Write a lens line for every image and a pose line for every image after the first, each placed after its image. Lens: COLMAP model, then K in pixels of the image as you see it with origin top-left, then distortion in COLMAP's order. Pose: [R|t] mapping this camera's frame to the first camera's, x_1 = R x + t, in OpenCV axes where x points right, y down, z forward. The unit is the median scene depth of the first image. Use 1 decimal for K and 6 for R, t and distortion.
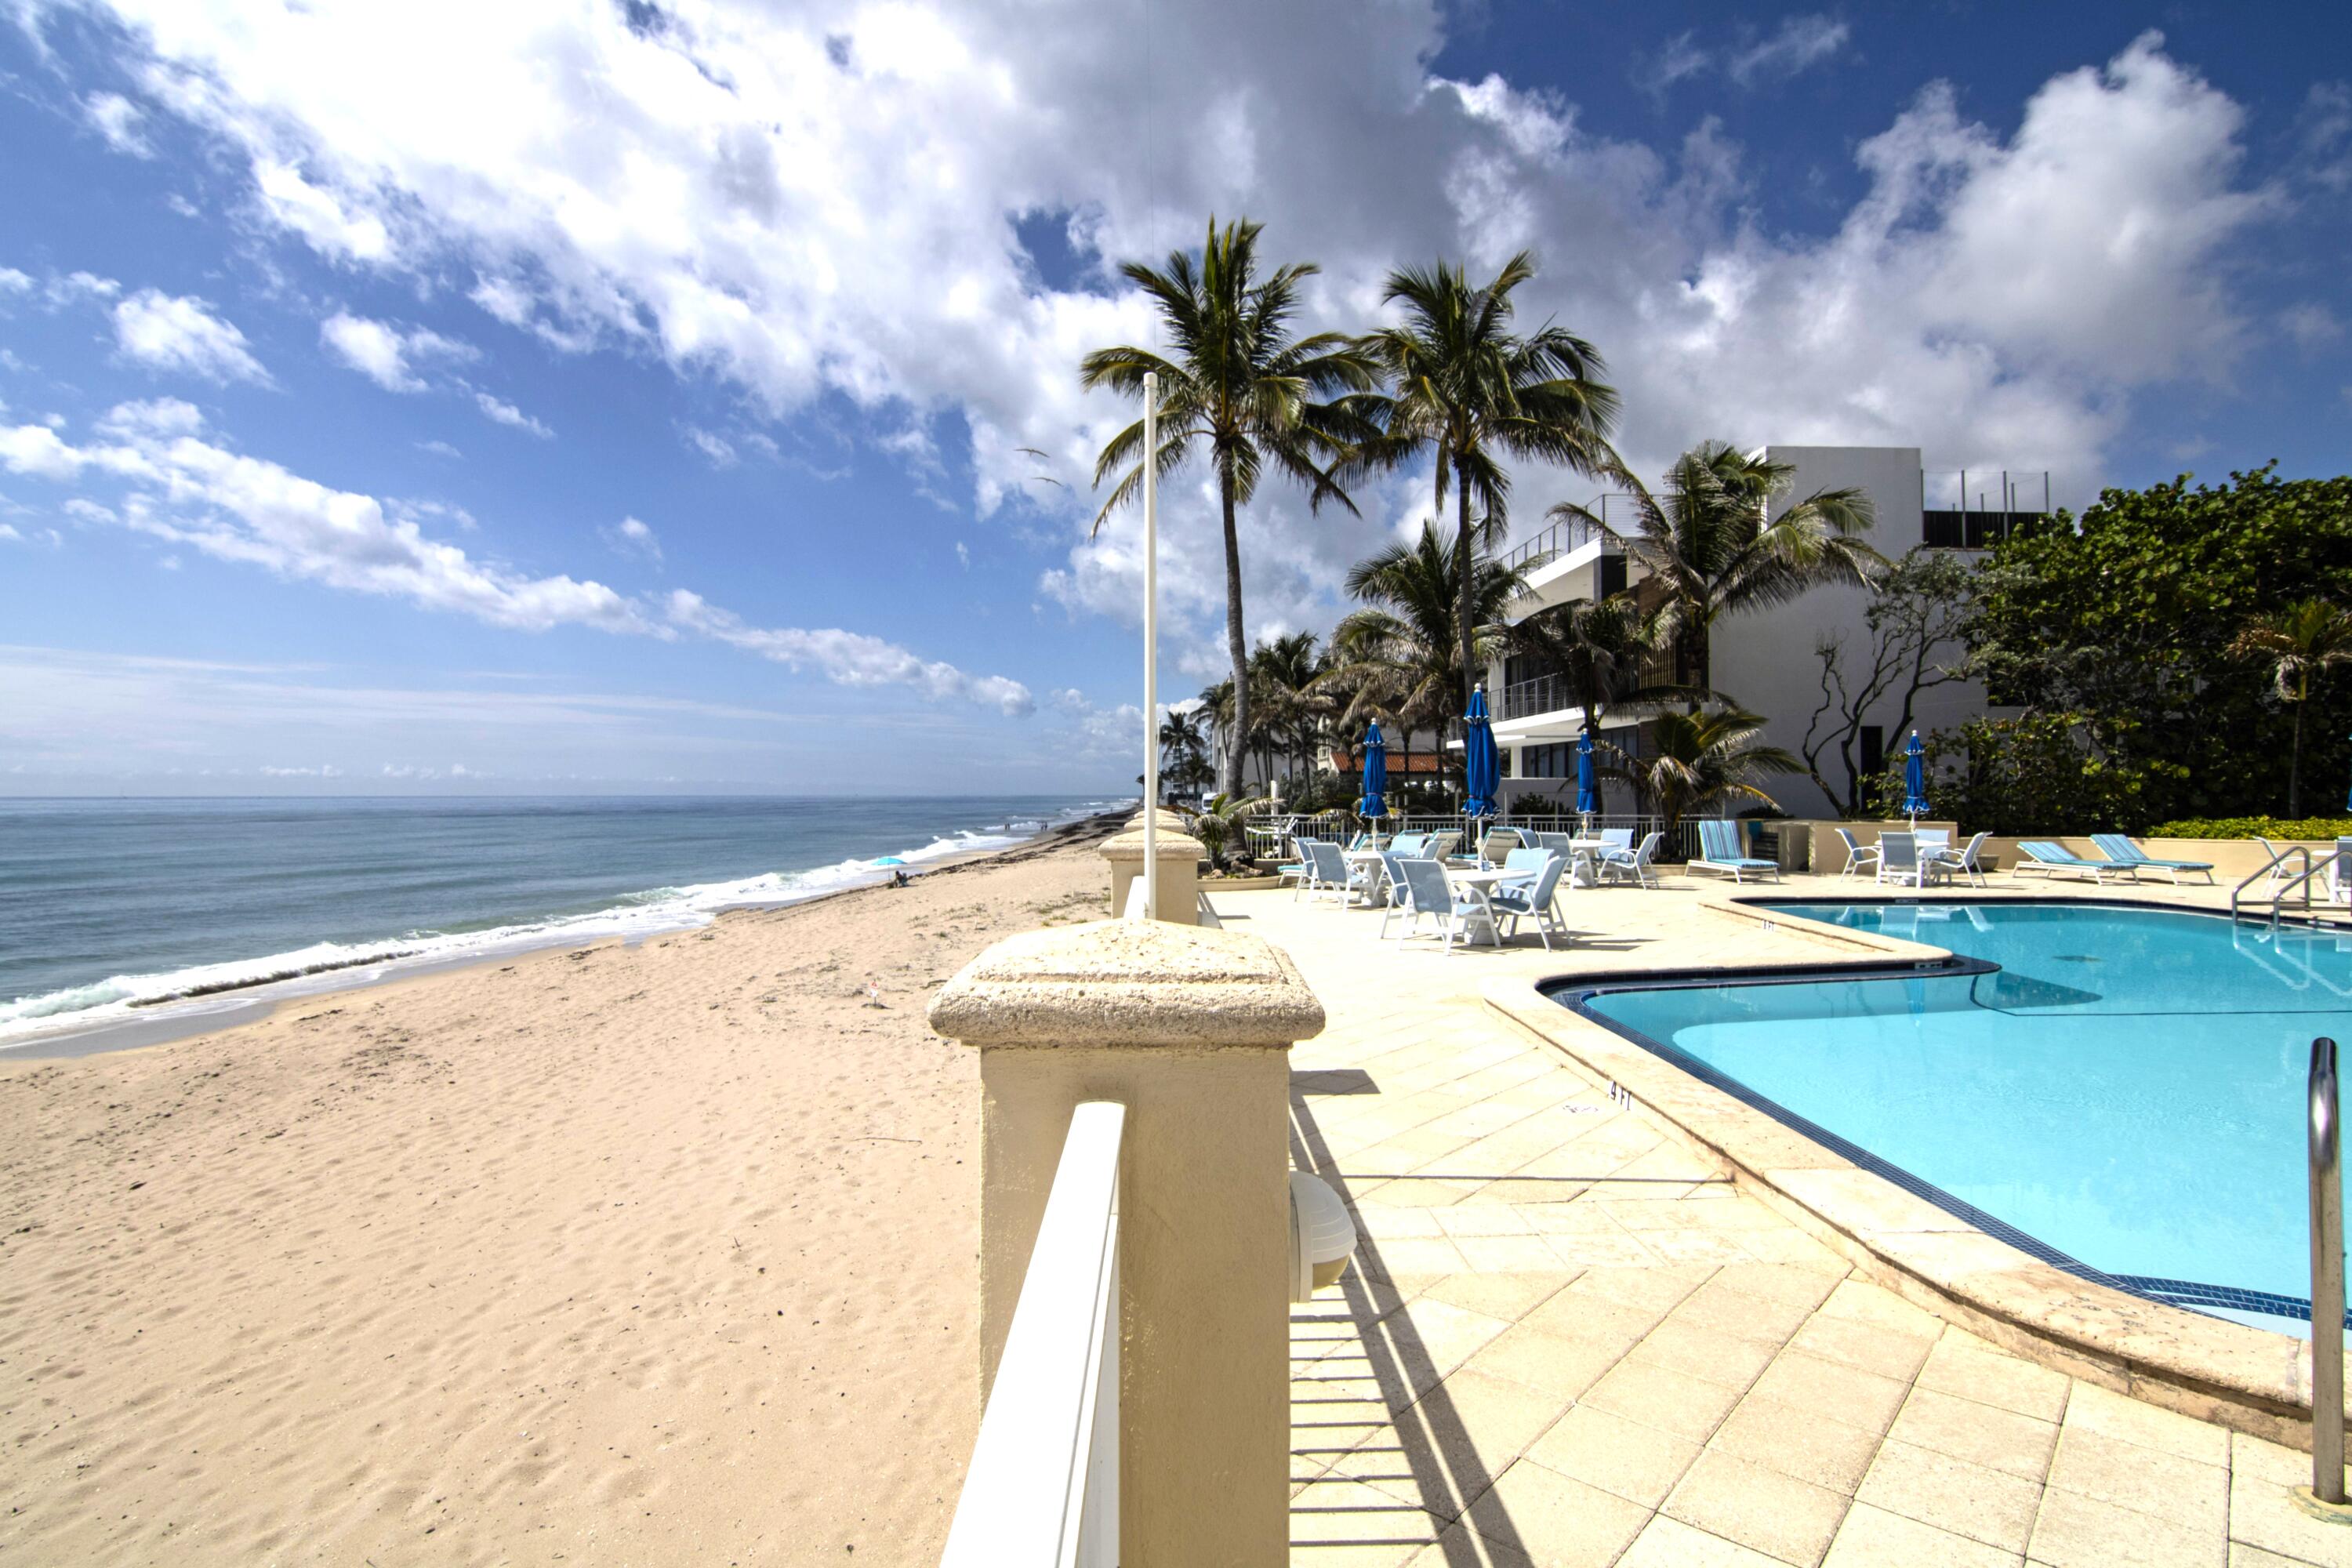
lens RADIAL K [[1229.3, 0, 1175.3], [0, 1229.3, 783.3], [0, 0, 1]] dist [0.010704, -0.003033]
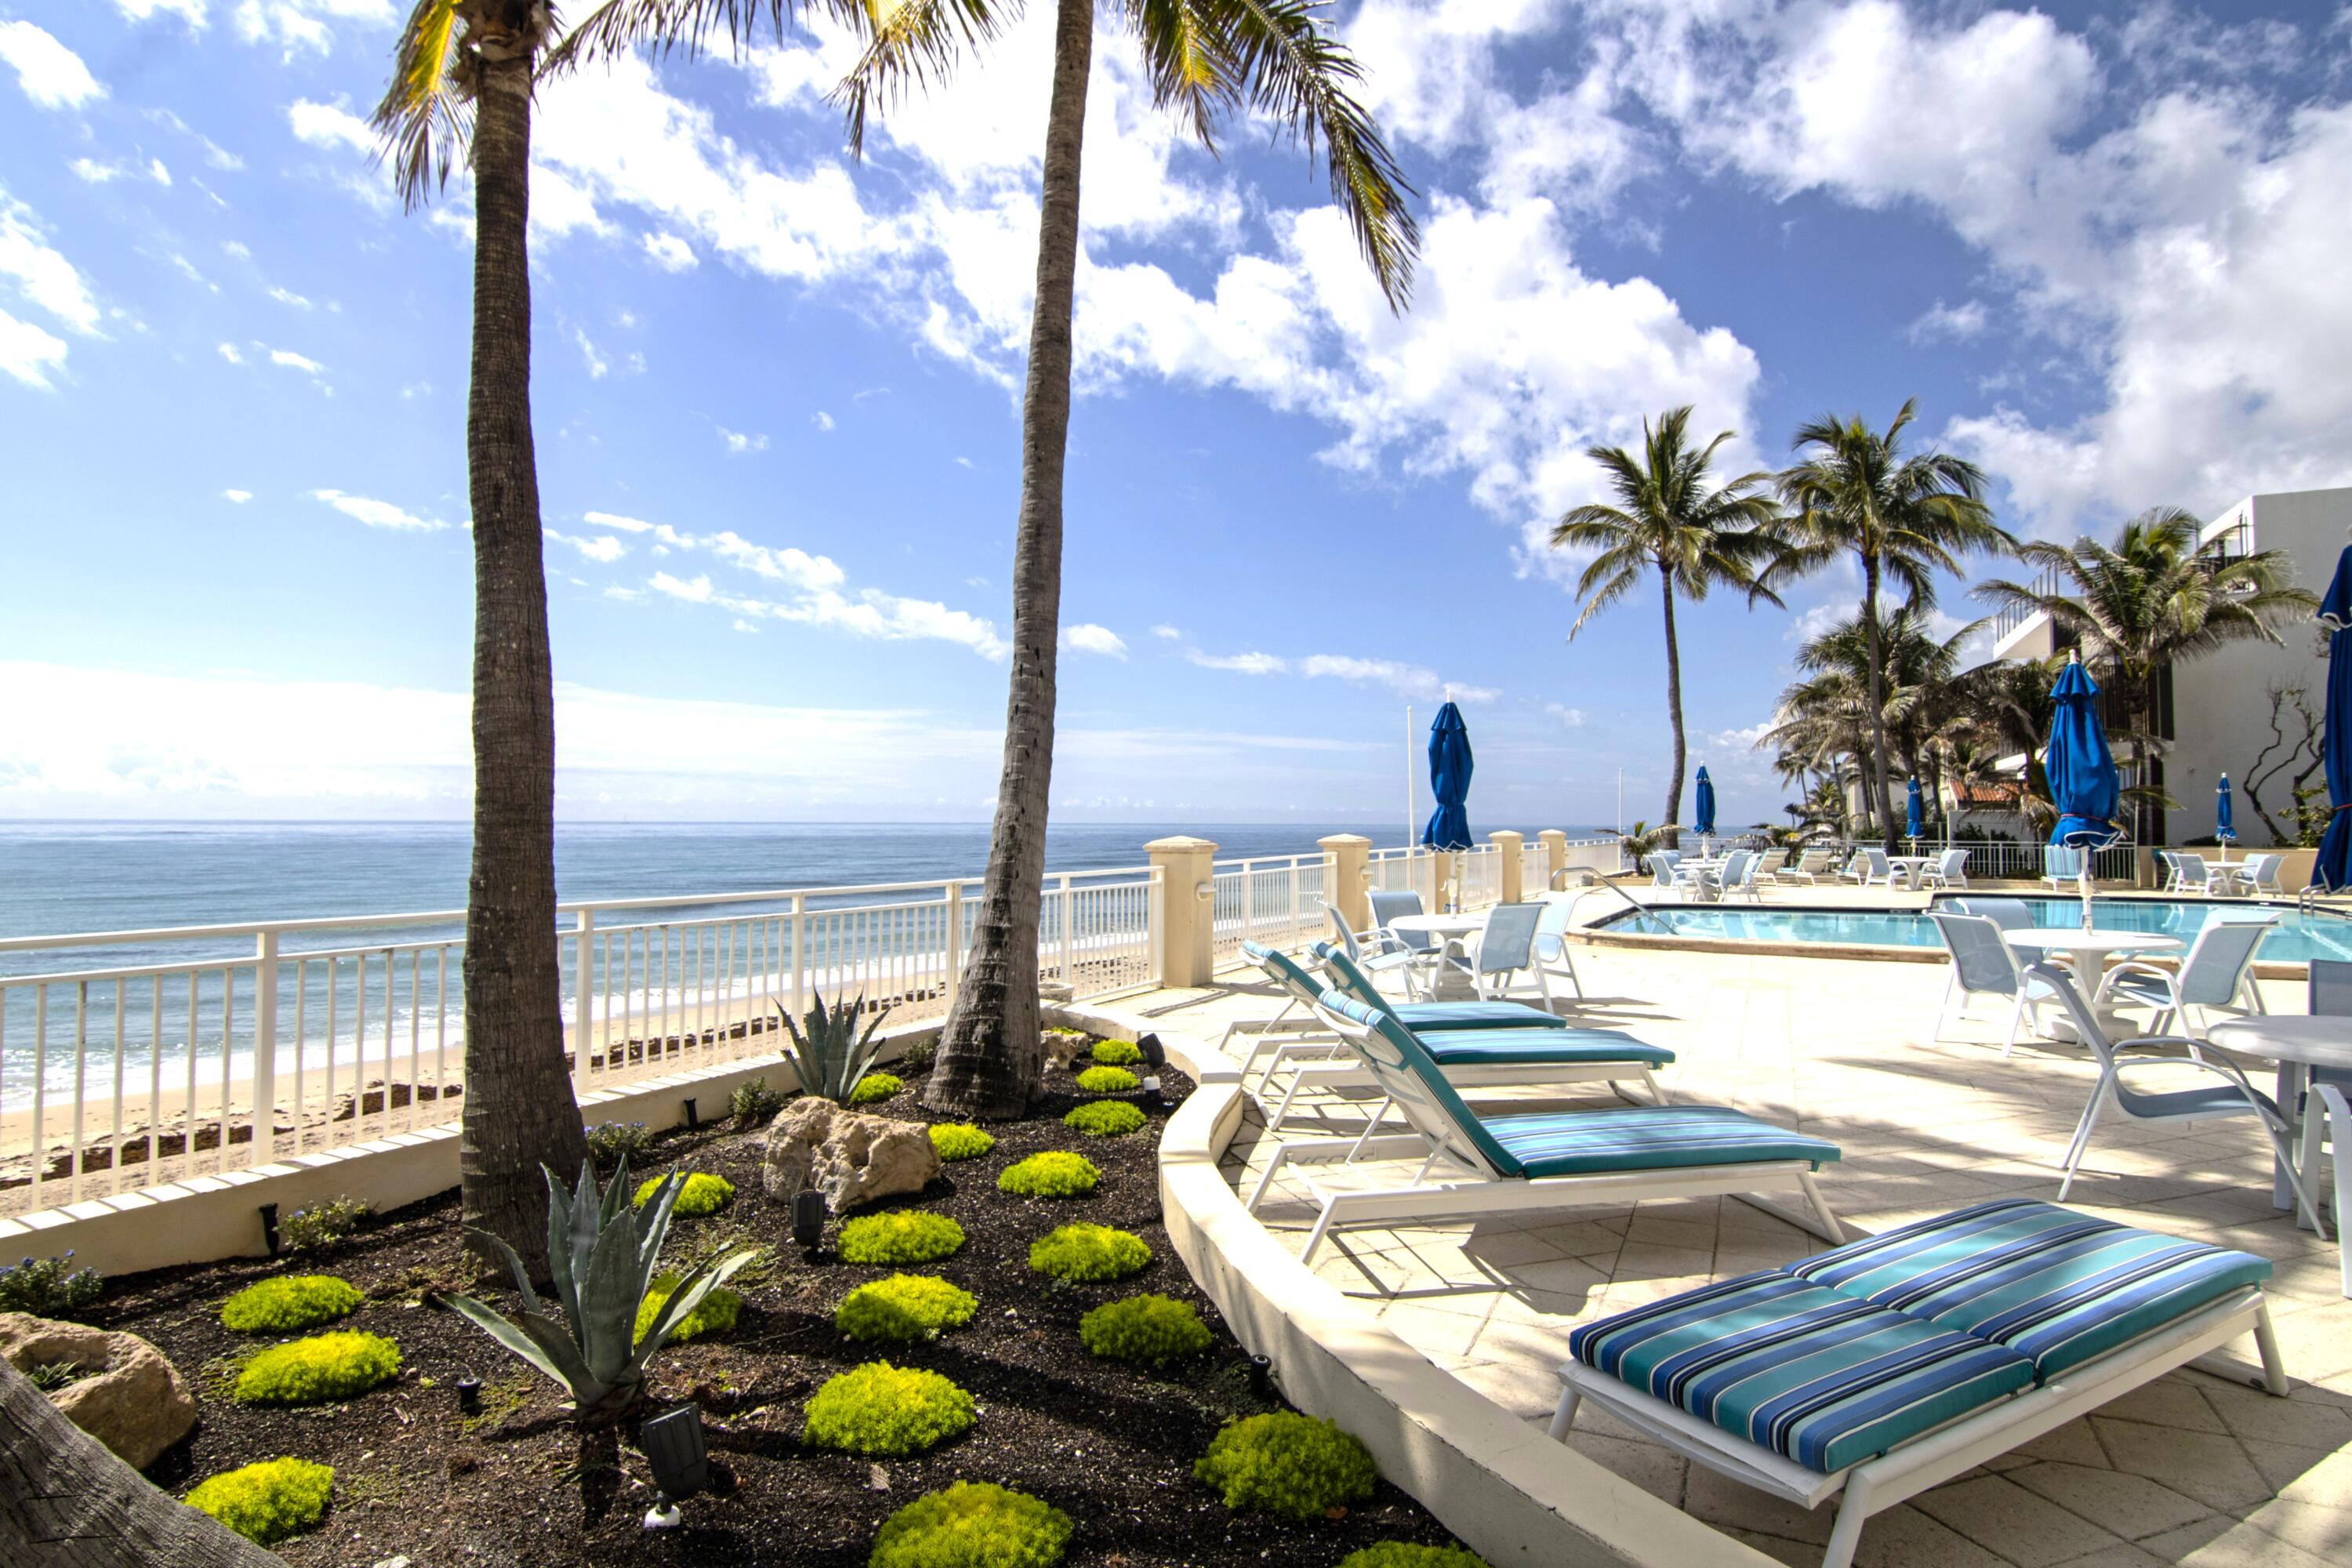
lens RADIAL K [[1229.3, 0, 1175.9], [0, 1229.3, 781.0], [0, 0, 1]] dist [0.010704, -0.003033]
pose [[0.877980, -0.014382, -0.478482, 0.216182], [0.002269, 0.999662, -0.025884, -0.004472], [0.478692, 0.021640, 0.877716, -0.465166]]
